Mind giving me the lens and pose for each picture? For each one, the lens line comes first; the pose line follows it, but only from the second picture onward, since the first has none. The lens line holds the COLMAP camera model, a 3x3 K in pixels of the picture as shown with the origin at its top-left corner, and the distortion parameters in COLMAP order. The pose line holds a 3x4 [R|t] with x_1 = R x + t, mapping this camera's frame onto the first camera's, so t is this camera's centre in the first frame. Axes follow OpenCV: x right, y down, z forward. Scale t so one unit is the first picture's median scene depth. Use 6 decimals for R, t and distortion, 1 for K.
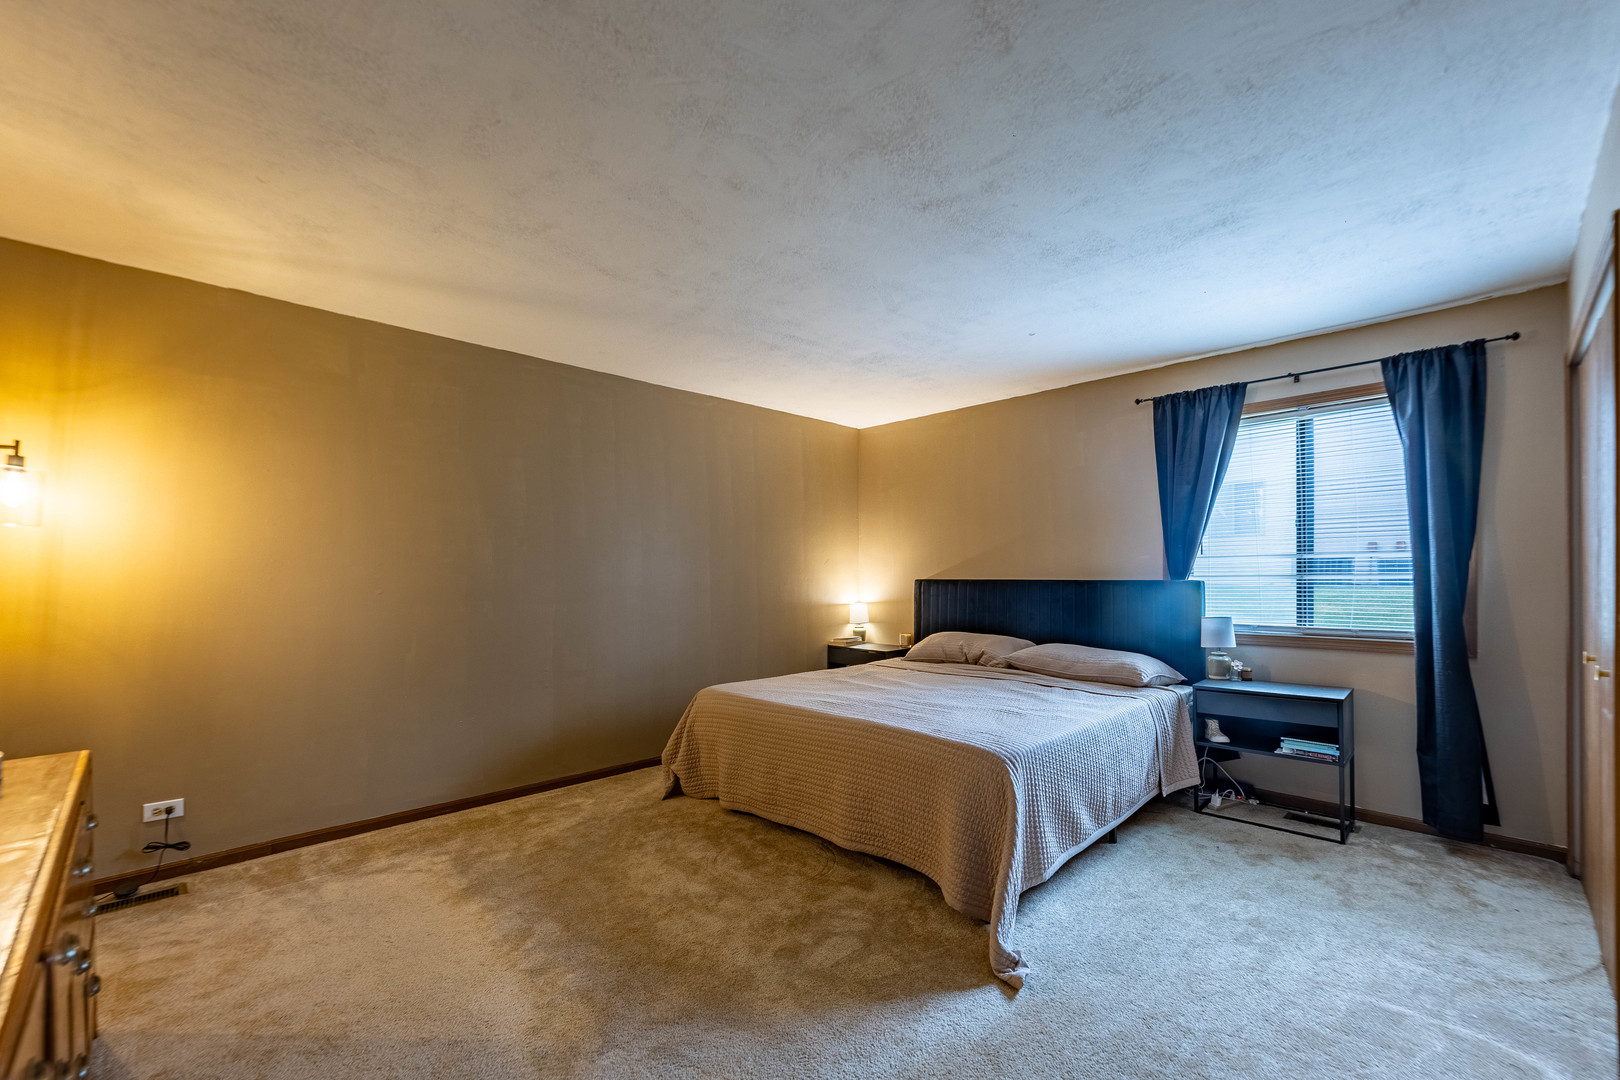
lens RADIAL K [[667.2, 0, 816.2], [0, 667.2, 578.8], [0, 0, 1]] dist [0.002437, -0.000022]
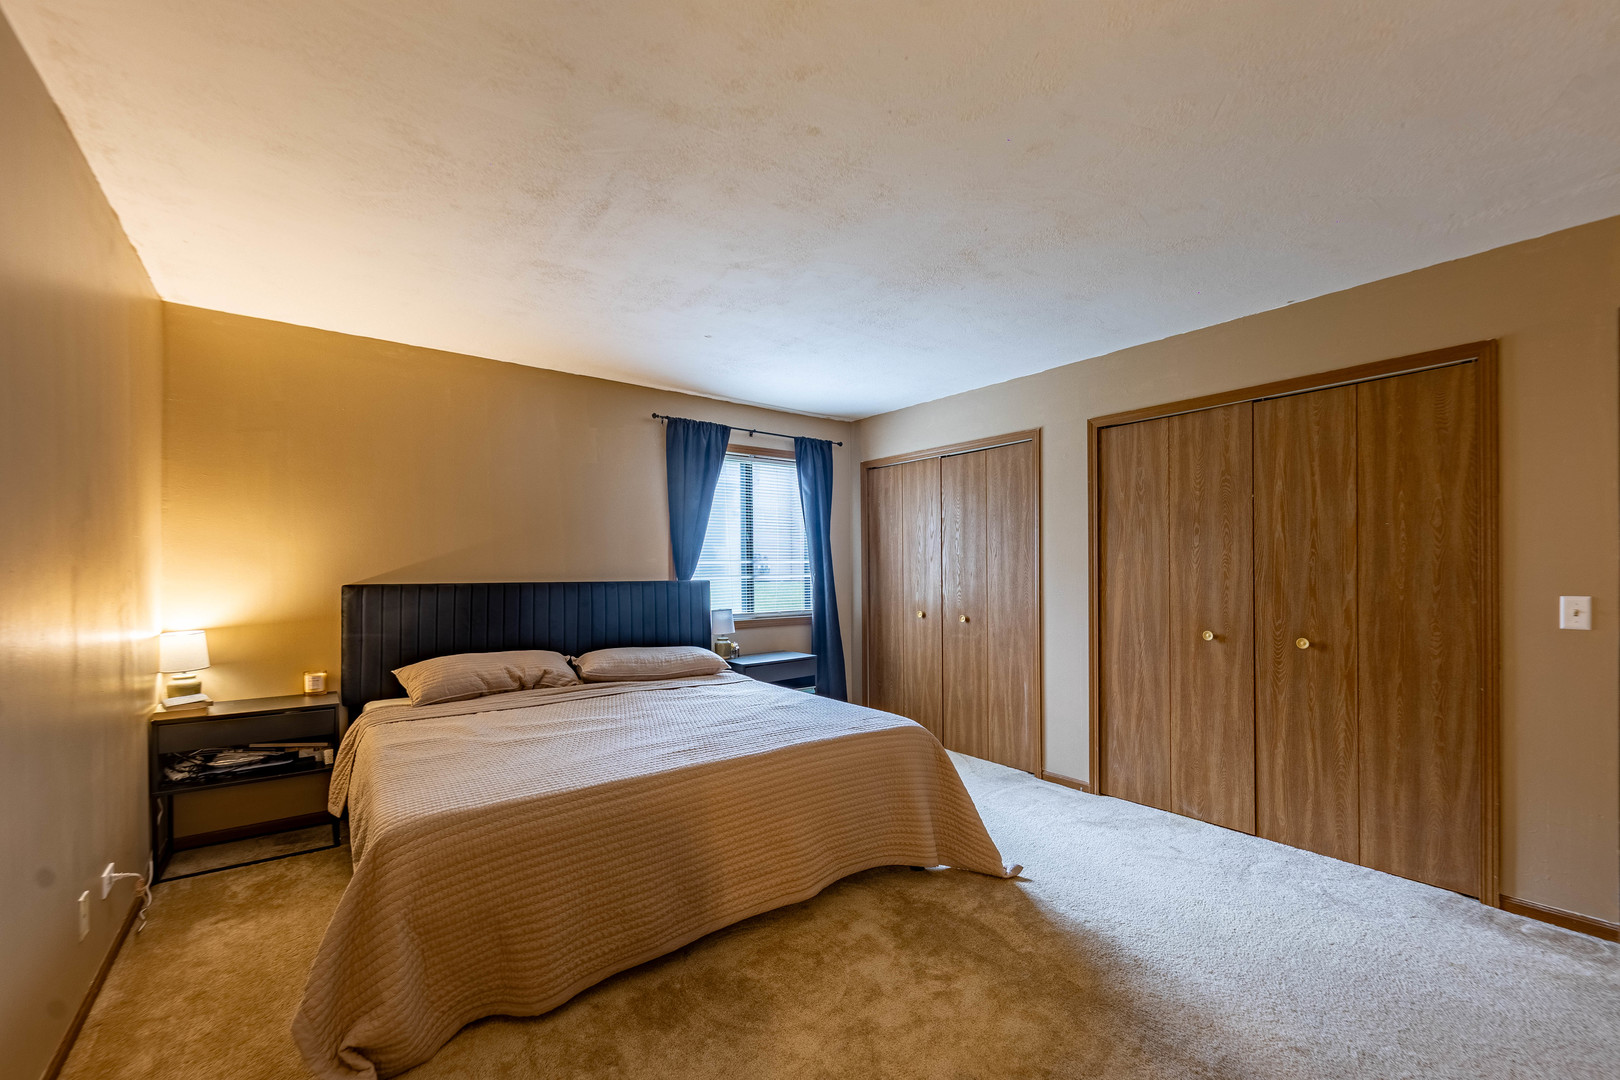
lens RADIAL K [[658.6, 0, 807.4], [0, 658.6, 571.2], [0, 0, 1]] dist [-0.000796, 0.000017]
pose [[0.134361, 0.002608, 0.990929, -0.604391], [0.008583, 0.999956, -0.003796, -0.007931], [-0.990895, 0.009015, 0.134332, 0.687014]]
